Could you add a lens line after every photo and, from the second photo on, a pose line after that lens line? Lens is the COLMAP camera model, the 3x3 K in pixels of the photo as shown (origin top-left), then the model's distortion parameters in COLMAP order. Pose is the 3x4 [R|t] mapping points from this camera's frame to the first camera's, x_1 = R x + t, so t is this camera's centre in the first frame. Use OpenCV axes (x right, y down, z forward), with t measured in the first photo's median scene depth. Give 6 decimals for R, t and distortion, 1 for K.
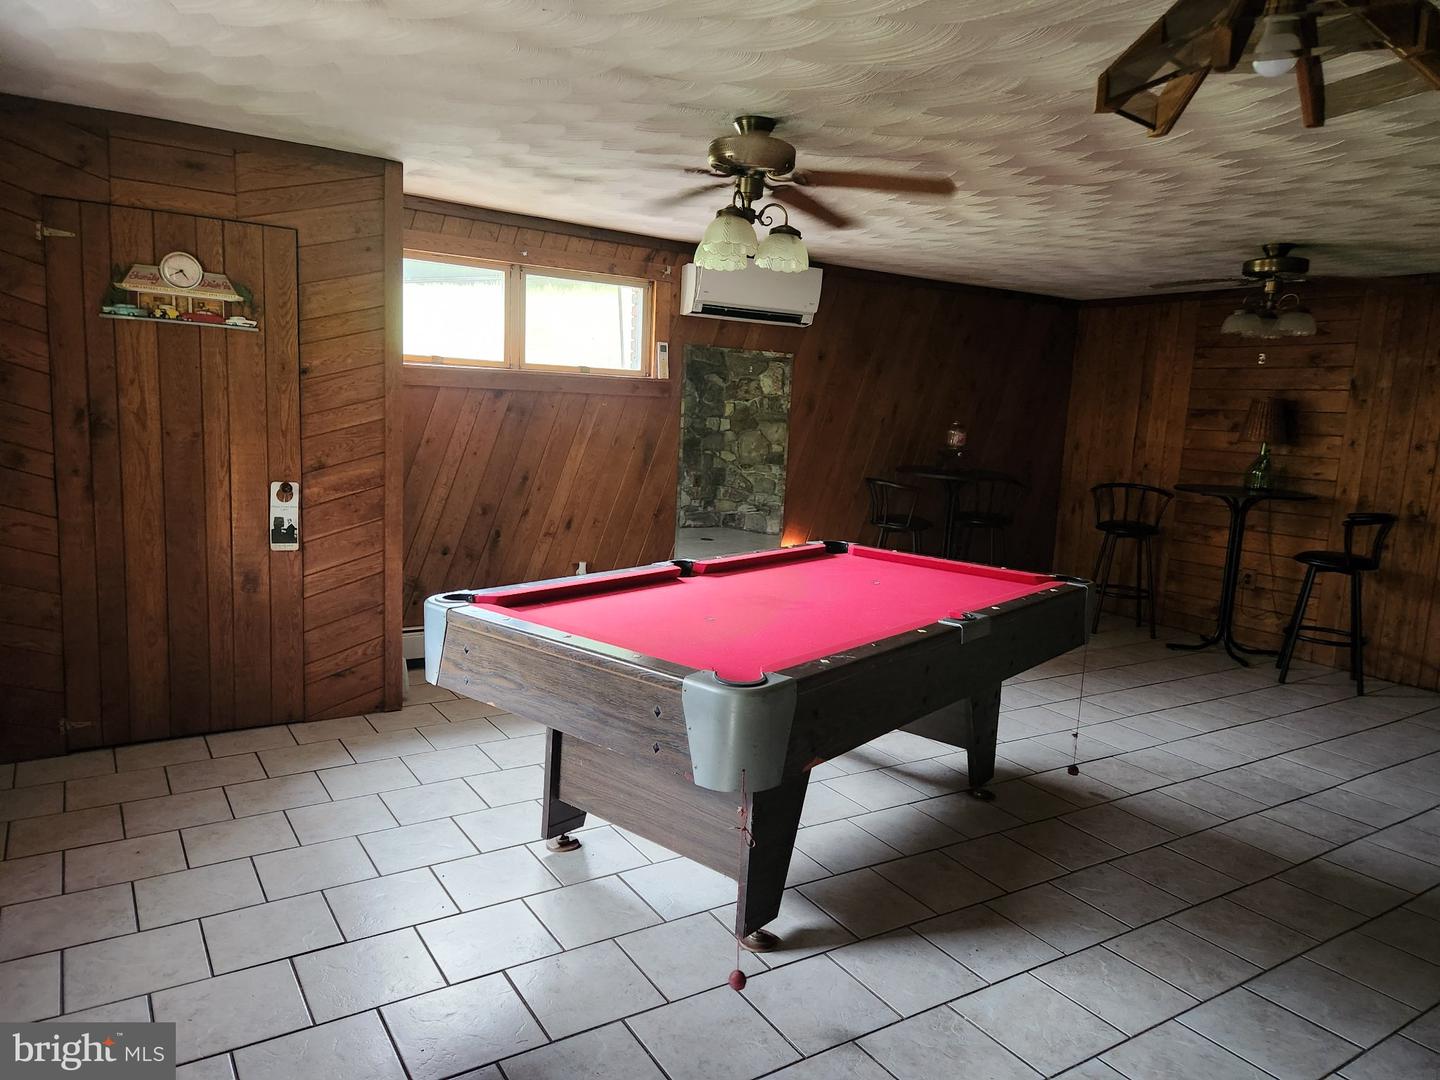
lens RADIAL K [[966.2, 0, 714.2], [0, 966.2, 535.5], [0, 0, 1]] dist [0.068749, -0.047947]
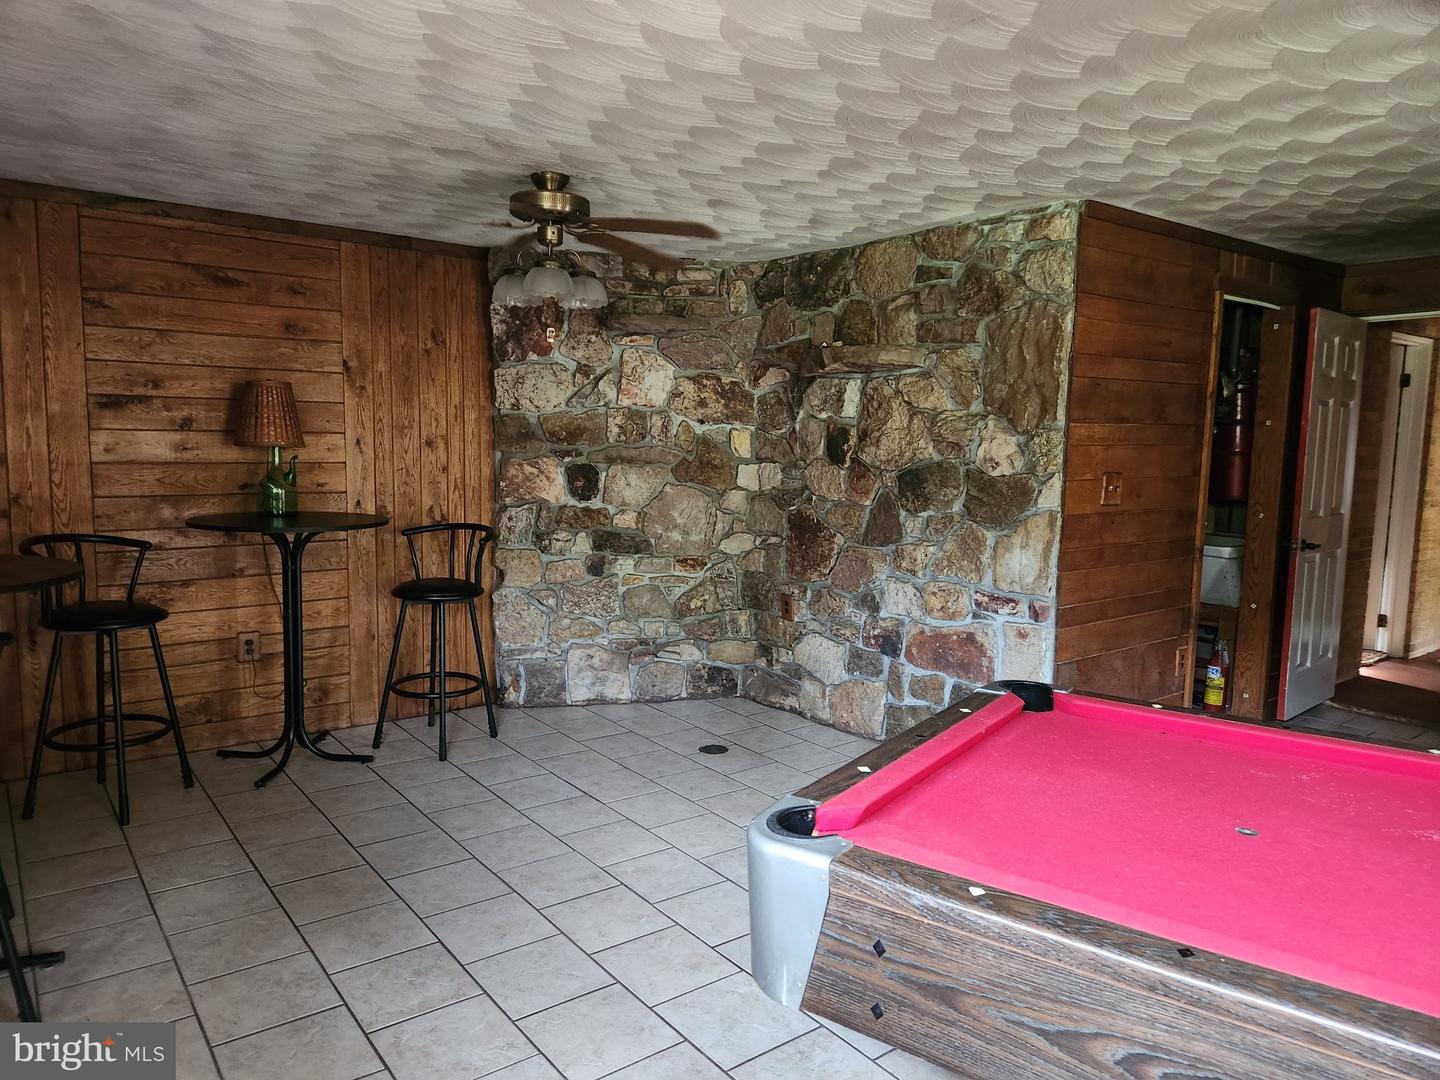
lens RADIAL K [[966.2, 0, 717.3], [0, 966.2, 536.4], [0, 0, 1]] dist [0.068749, -0.047947]
pose [[-0.062866, -0.147128, 0.987118, -0.148081], [0.117860, 0.981059, 0.153731, -0.106304], [-0.991038, 0.126006, -0.044335, 0.769329]]
